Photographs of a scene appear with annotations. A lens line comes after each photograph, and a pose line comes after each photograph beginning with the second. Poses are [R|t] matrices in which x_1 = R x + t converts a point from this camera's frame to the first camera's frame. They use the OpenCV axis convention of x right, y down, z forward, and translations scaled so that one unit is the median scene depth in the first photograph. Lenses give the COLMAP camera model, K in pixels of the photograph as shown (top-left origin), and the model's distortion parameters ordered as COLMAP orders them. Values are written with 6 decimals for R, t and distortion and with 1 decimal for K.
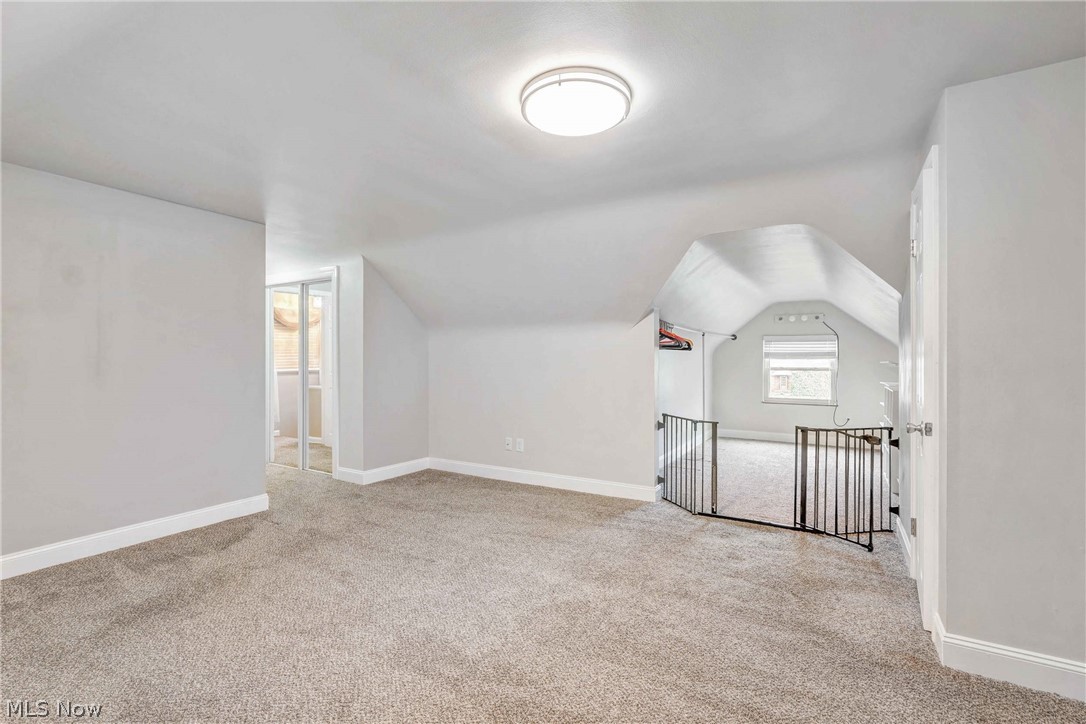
lens RADIAL K [[494.0, 0, 542.0], [0, 494.0, 365.2], [0, 0, 1]] dist [-0.003634, 0.000739]
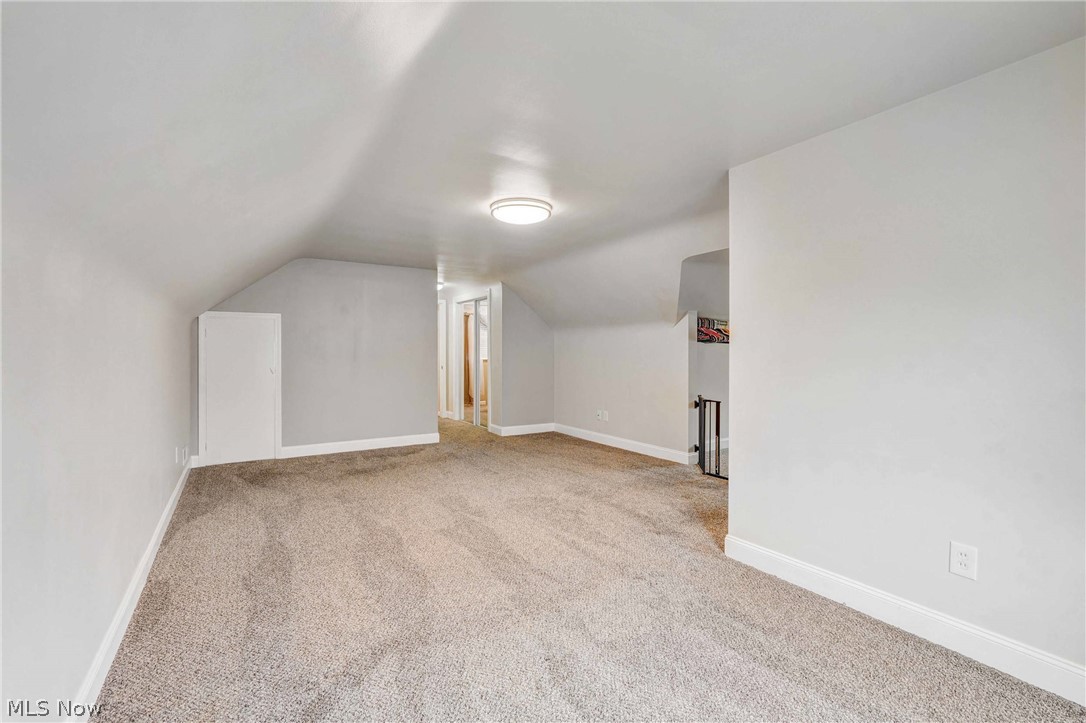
lens RADIAL K [[494.0, 0, 545.6], [0, 494.0, 356.6], [0, 0, 1]] dist [-0.003634, 0.000739]
pose [[0.886128, 0.005496, -0.463408, 0.484238], [-0.005251, 0.999985, 0.001817, 0.001846], [0.463411, 0.000823, 0.886143, -0.274974]]
